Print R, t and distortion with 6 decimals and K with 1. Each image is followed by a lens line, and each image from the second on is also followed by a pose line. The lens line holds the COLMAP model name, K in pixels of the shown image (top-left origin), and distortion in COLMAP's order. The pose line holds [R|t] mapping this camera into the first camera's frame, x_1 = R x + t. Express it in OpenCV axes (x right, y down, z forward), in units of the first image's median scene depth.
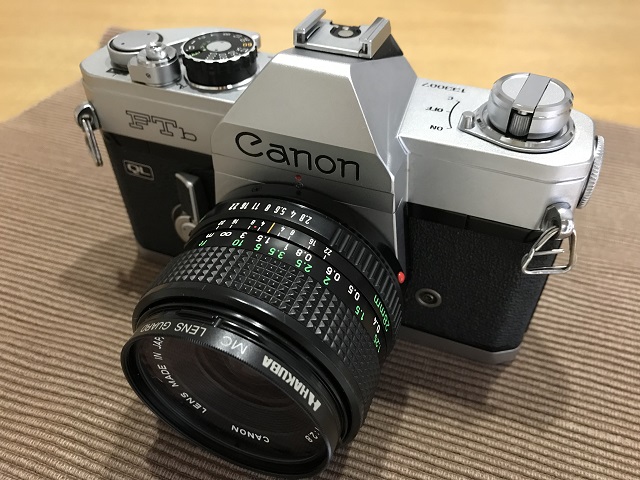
lens RADIAL K [[511.8, 0, 317.4], [0, 511.8, 240.5], [0, 0, 1]] dist [0.001500, -0.027121]
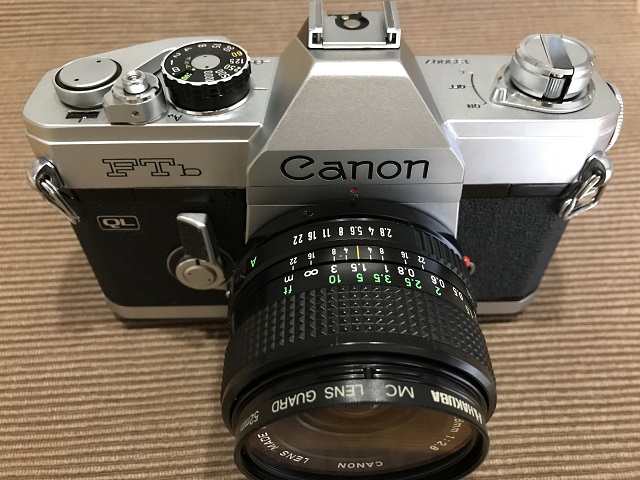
lens RADIAL K [[511.8, 0, 320.4], [0, 511.8, 238.7], [0, 0, 1]] dist [0.001500, -0.027121]
pose [[0.925889, -0.273955, 0.260151, -0.346990], [0.258253, 0.961548, 0.093434, -0.136438], [-0.275745, -0.019324, 0.961037, 0.126998]]
